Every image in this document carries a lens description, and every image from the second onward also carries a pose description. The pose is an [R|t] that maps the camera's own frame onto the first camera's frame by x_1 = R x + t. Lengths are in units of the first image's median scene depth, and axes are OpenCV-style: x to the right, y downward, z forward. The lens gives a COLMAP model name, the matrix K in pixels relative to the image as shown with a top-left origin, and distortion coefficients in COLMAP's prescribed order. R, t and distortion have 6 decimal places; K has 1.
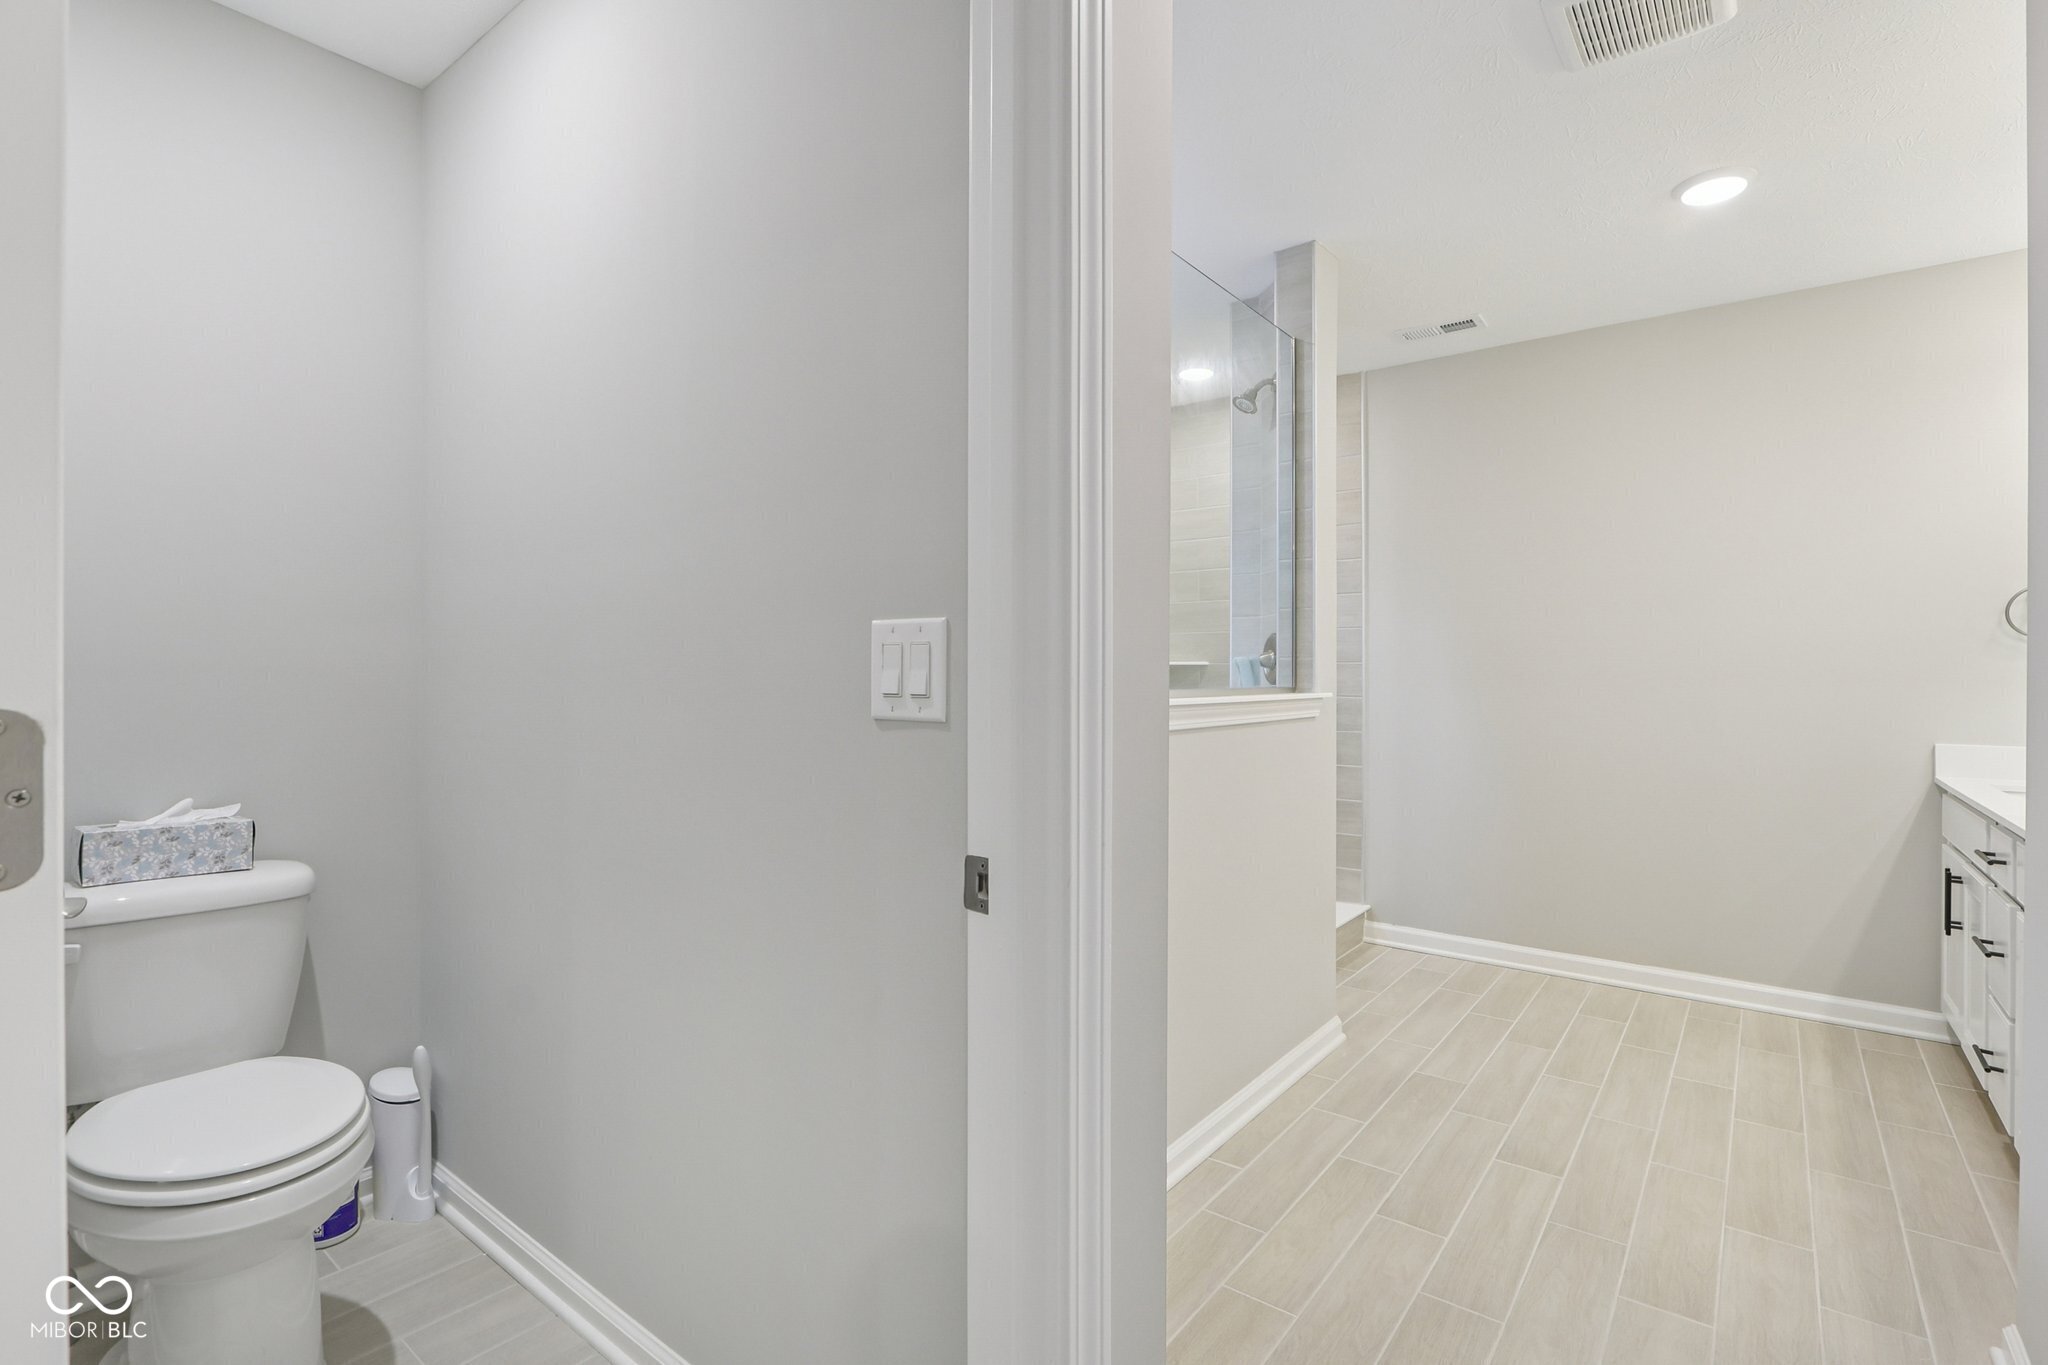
lens RADIAL K [[943.5, 0, 1035.7], [0, 943.5, 677.0], [0, 0, 1]] dist [0.010423, -0.000933]
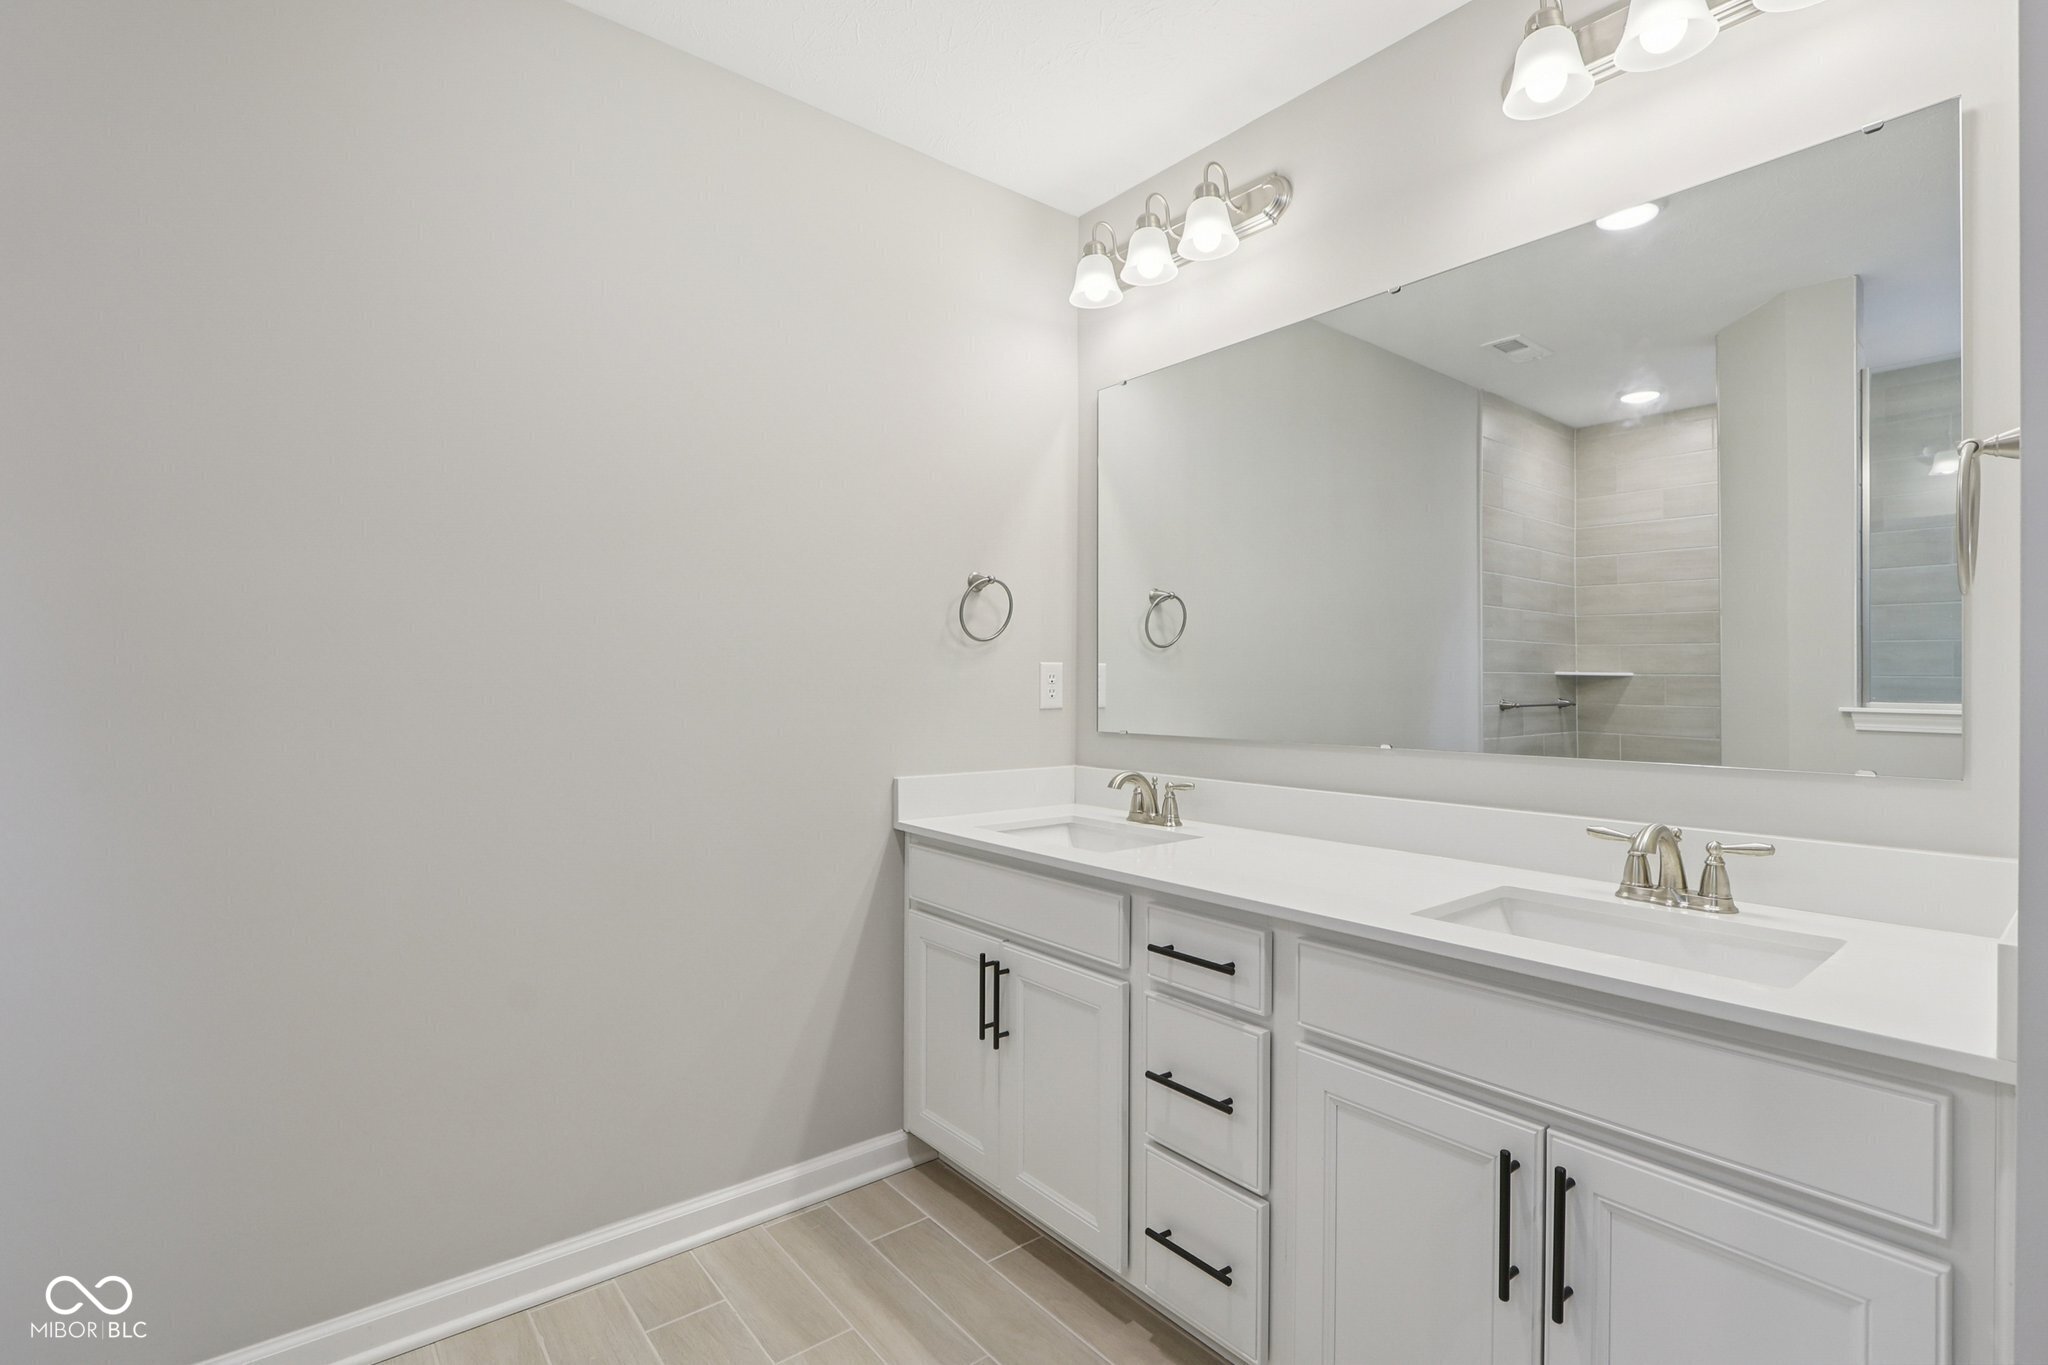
lens RADIAL K [[943.5, 0, 1032.8], [0, 943.5, 673.3], [0, 0, 1]] dist [0.010423, -0.000933]
pose [[0.225256, 0.001541, 0.974298, 0.234869], [0.000708, 0.999998, -0.001746, -0.011115], [-0.974299, 0.001083, 0.225255, 0.723270]]
